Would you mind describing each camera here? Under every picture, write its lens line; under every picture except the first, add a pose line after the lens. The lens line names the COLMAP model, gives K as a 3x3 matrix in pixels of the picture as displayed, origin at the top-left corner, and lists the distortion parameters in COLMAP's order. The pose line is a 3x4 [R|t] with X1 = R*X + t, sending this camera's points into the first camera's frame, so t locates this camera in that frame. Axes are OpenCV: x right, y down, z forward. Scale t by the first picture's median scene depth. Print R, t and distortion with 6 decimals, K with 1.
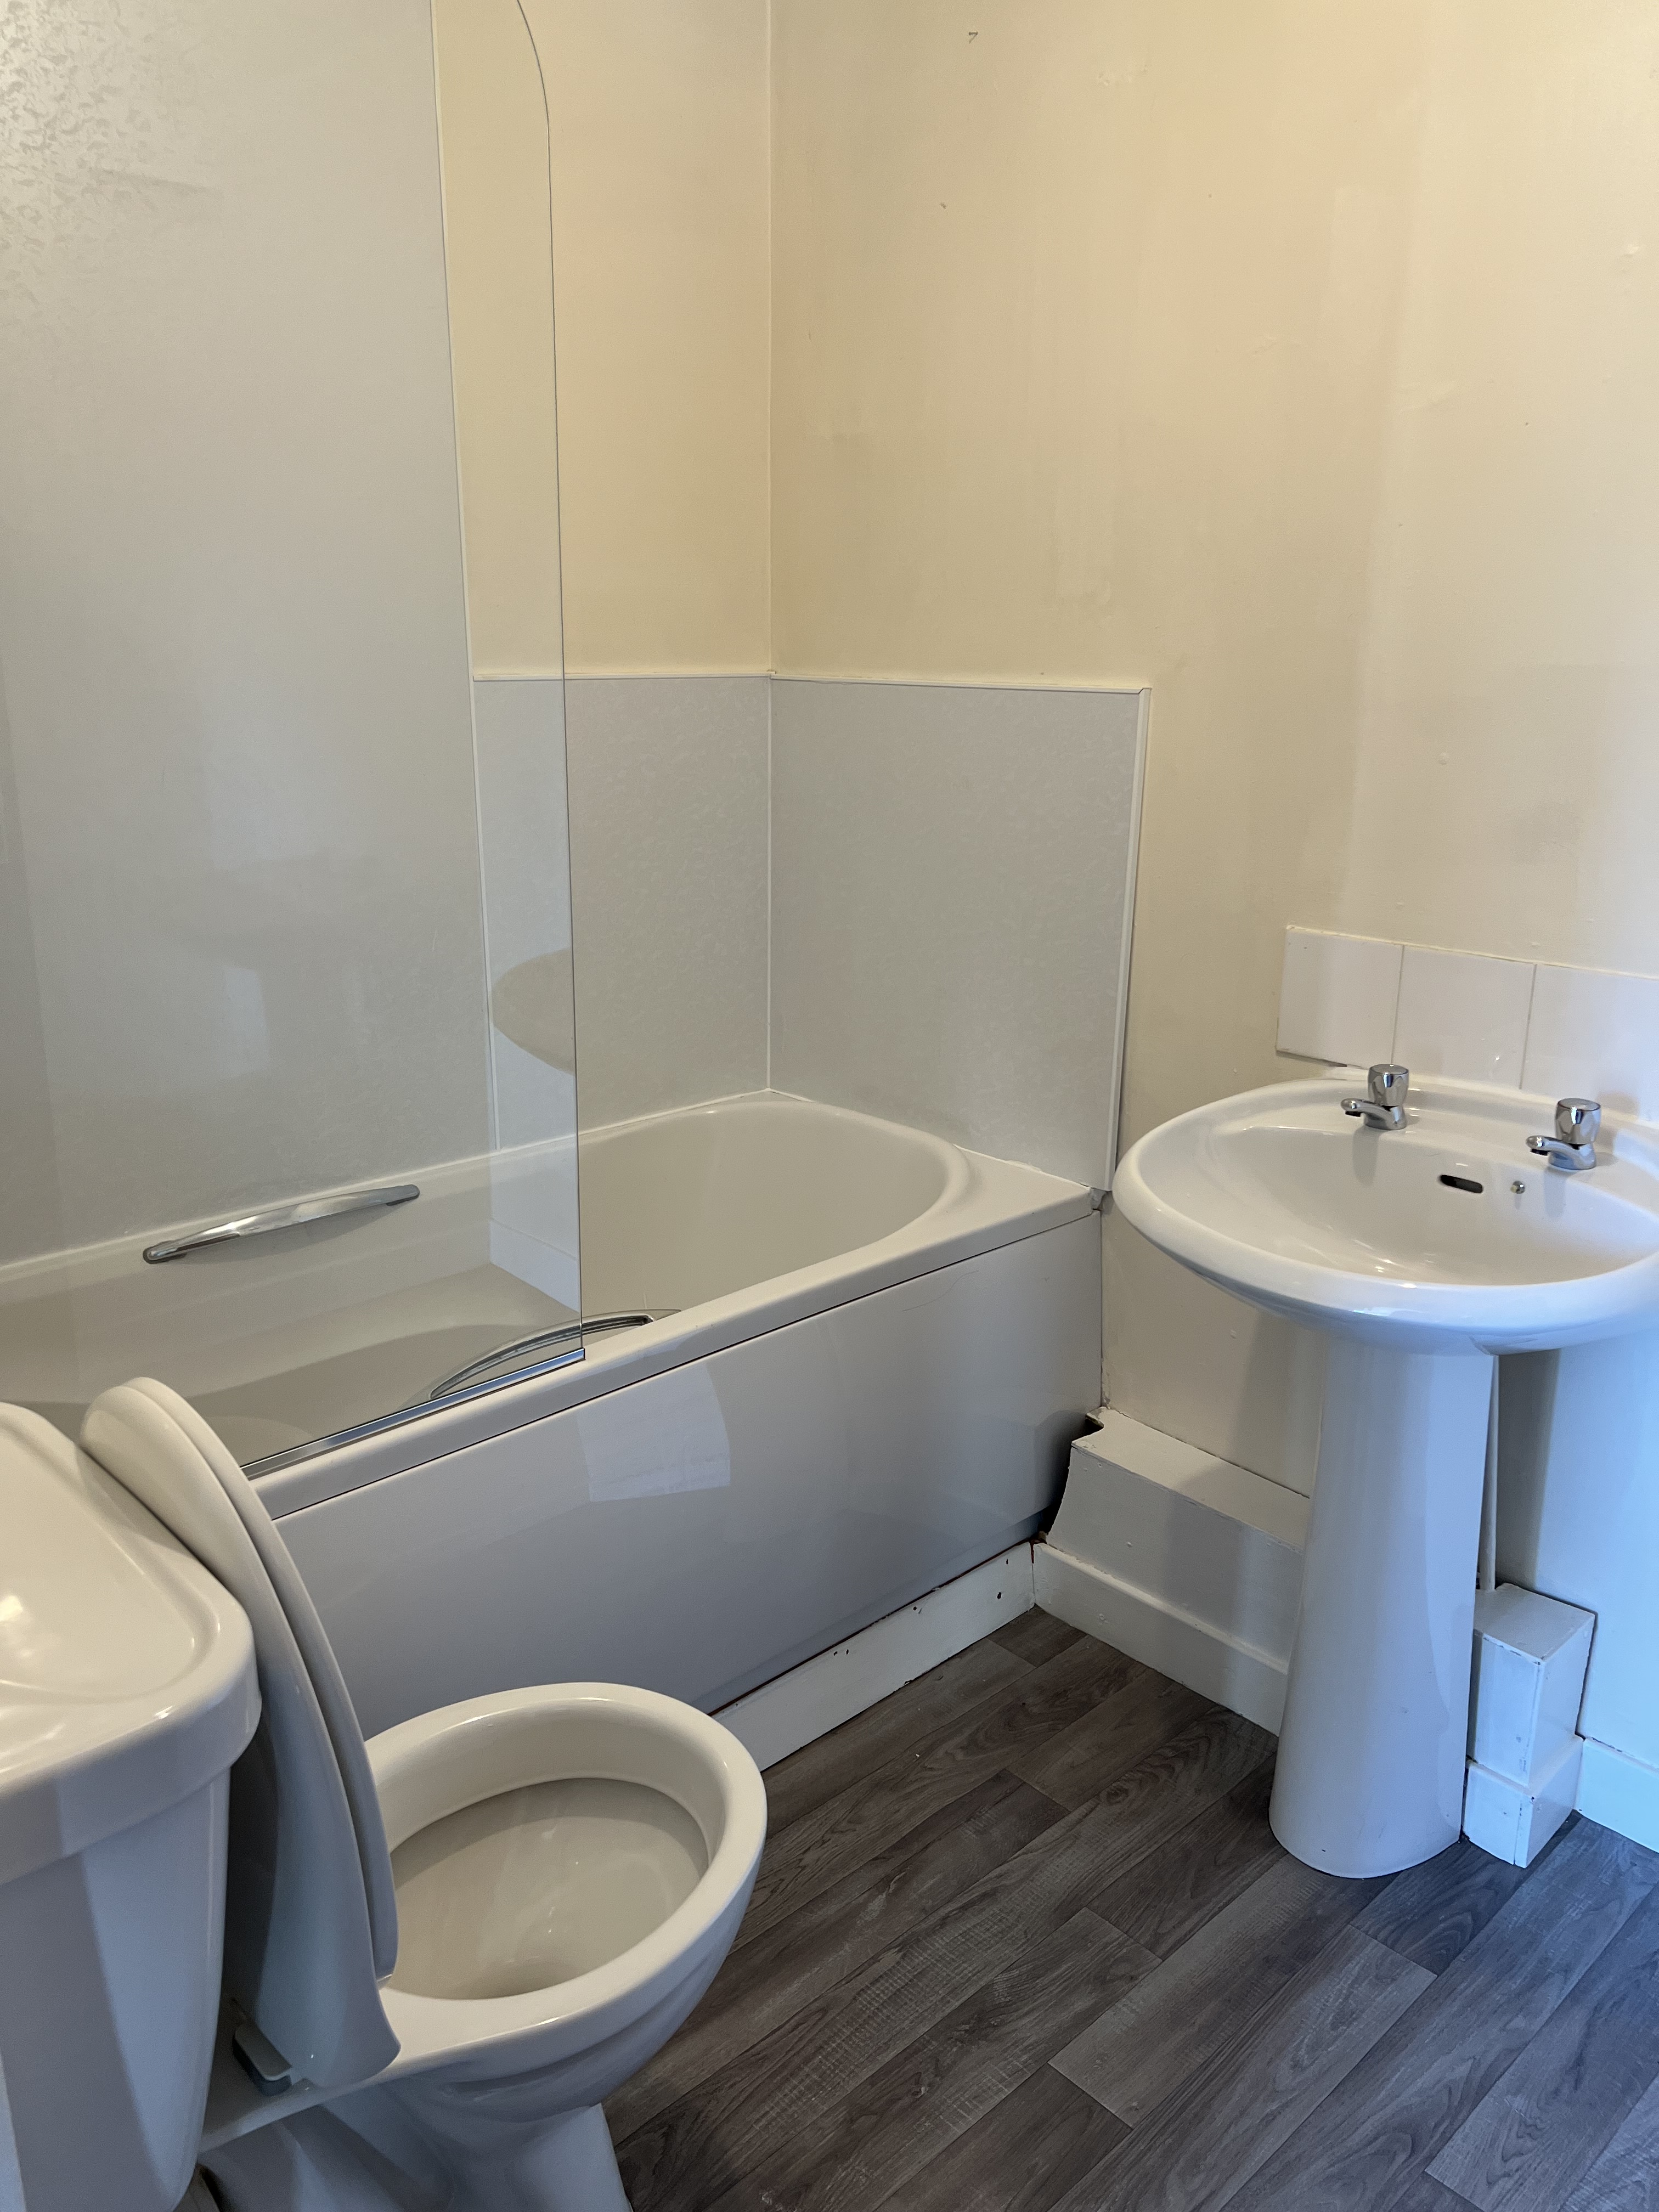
lens RADIAL K [[1660.9, 0, 827.8], [0, 1660.9, 1108.6], [0, 0, 1]] dist [-0.013963, -0.020165]
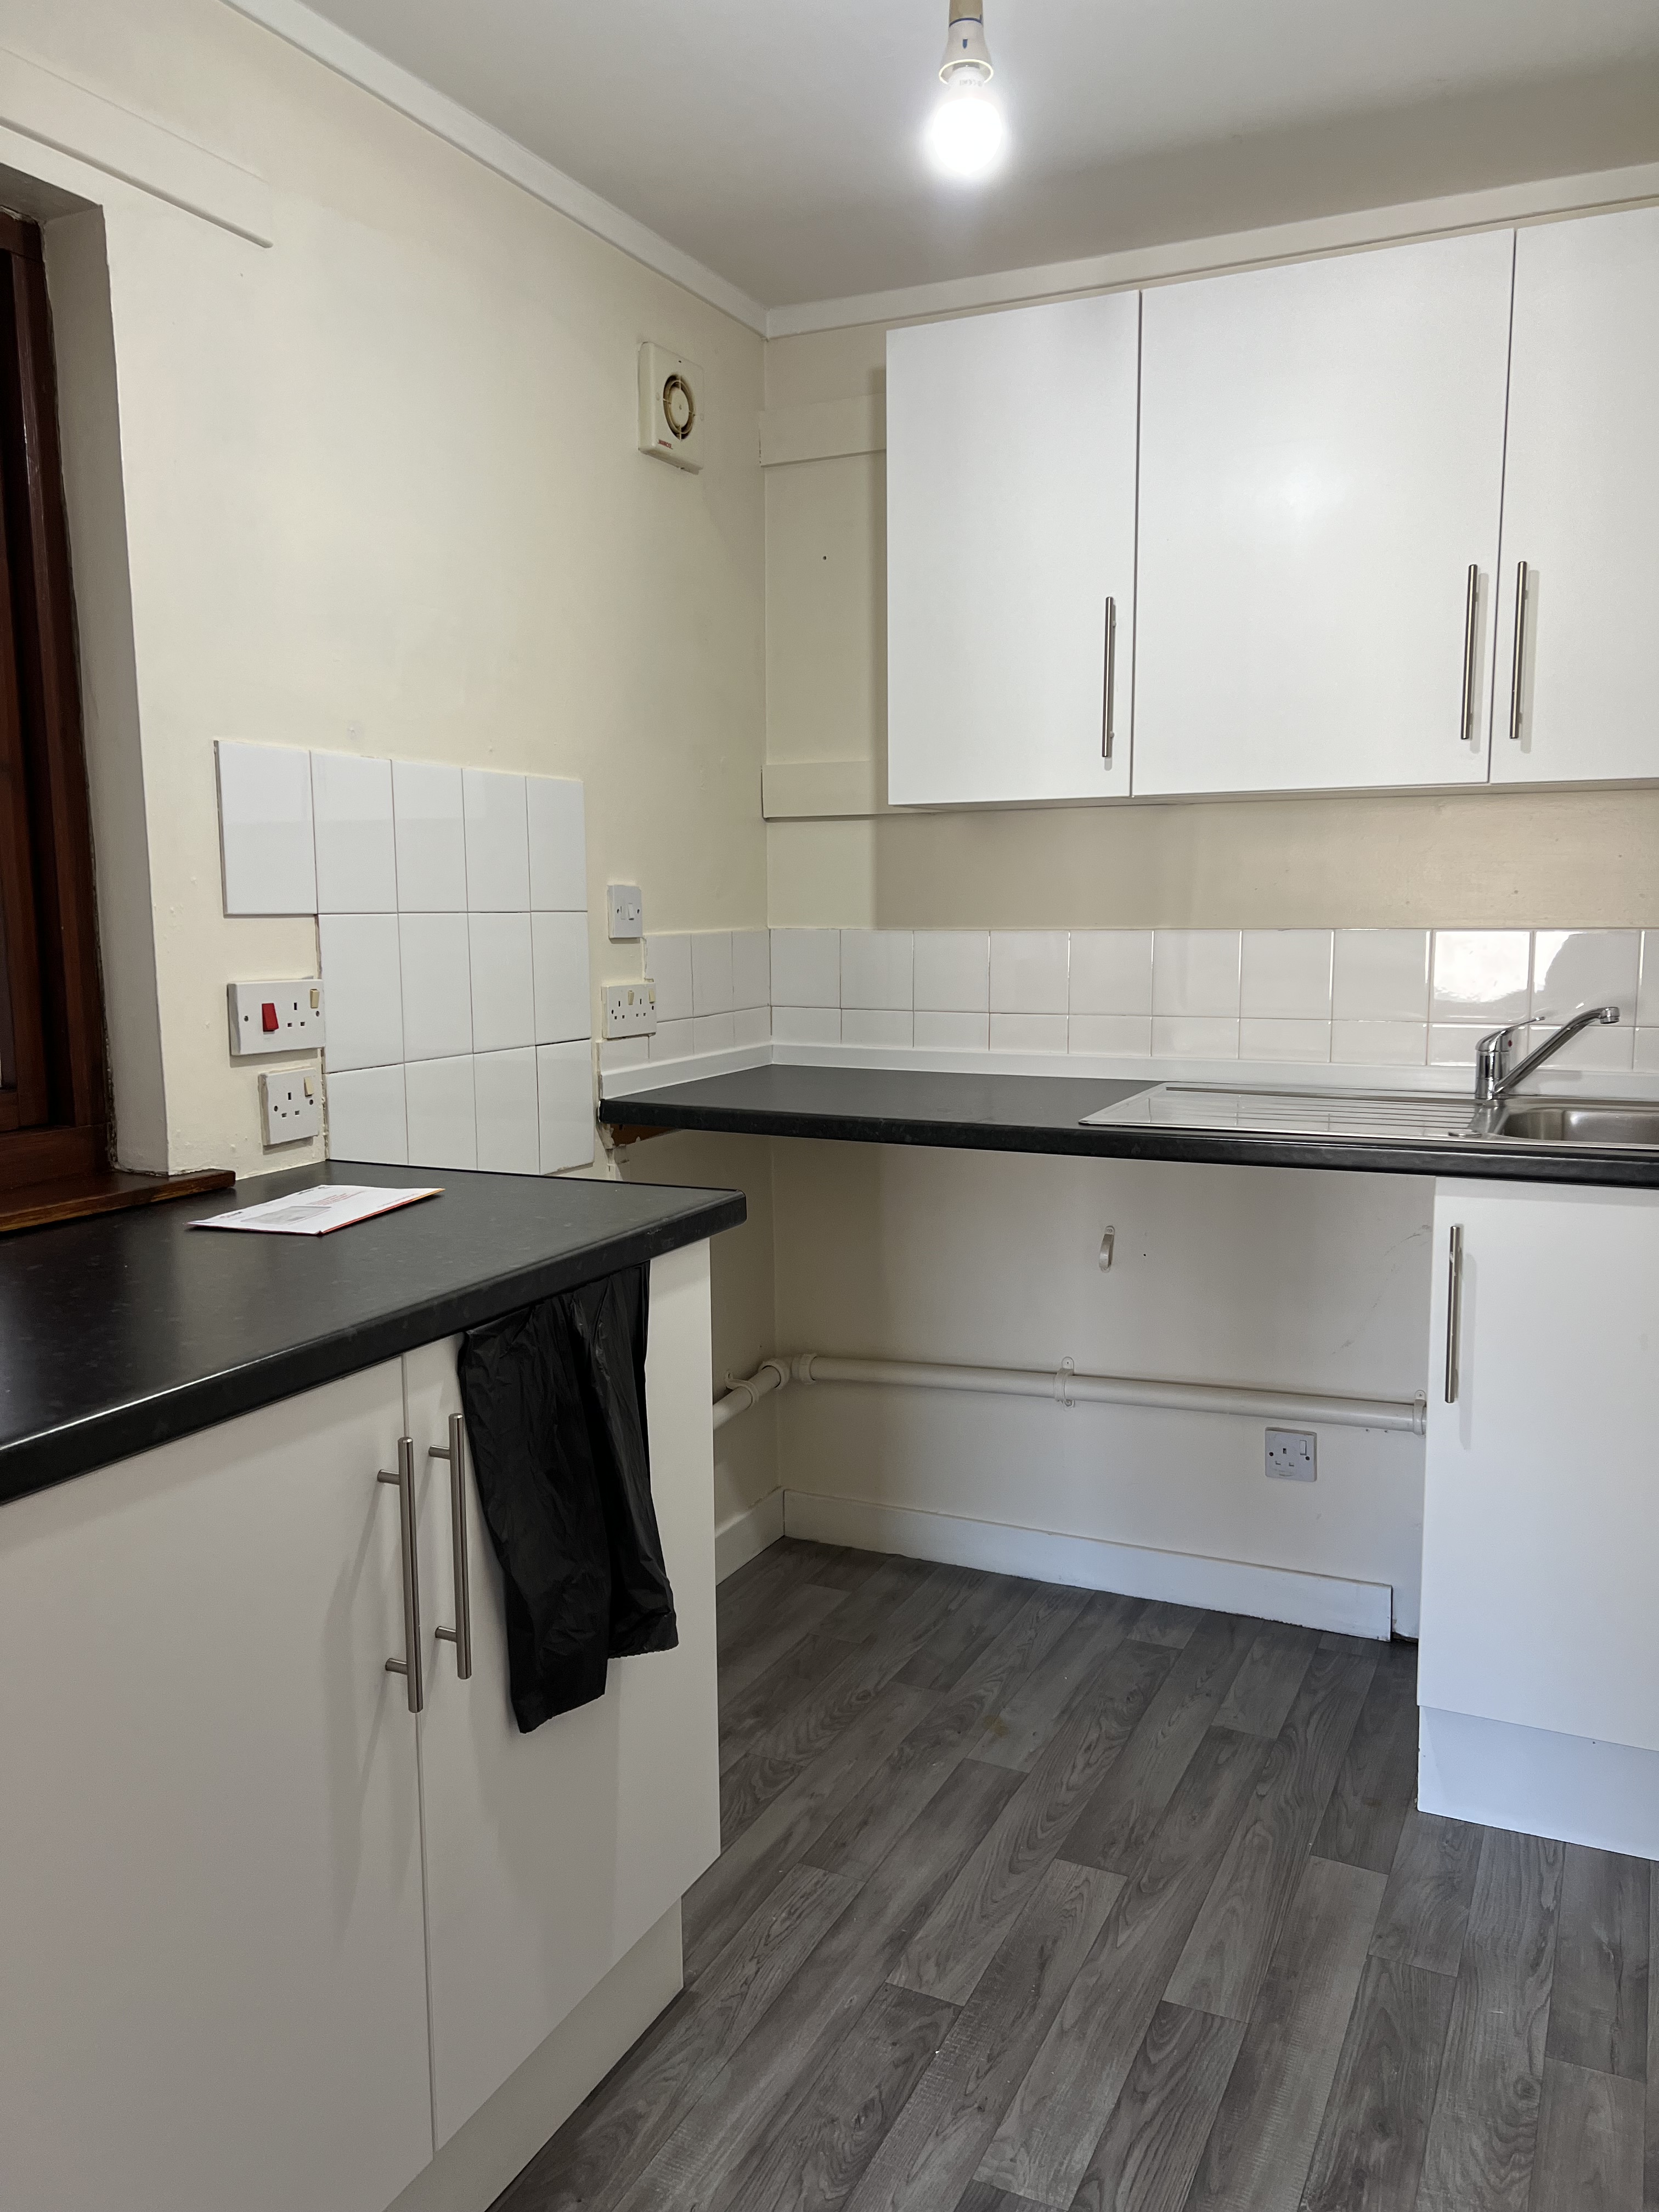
lens RADIAL K [[1660.9, 0, 829.2], [0, 1660.9, 1108.7], [0, 0, 1]] dist [-0.013963, -0.020165]
pose [[-0.935007, 0.053347, -0.350593, 0.953718], [-0.090878, 0.919563, 0.382289, -0.462118], [0.342787, 0.389304, -0.854950, 1.654845]]
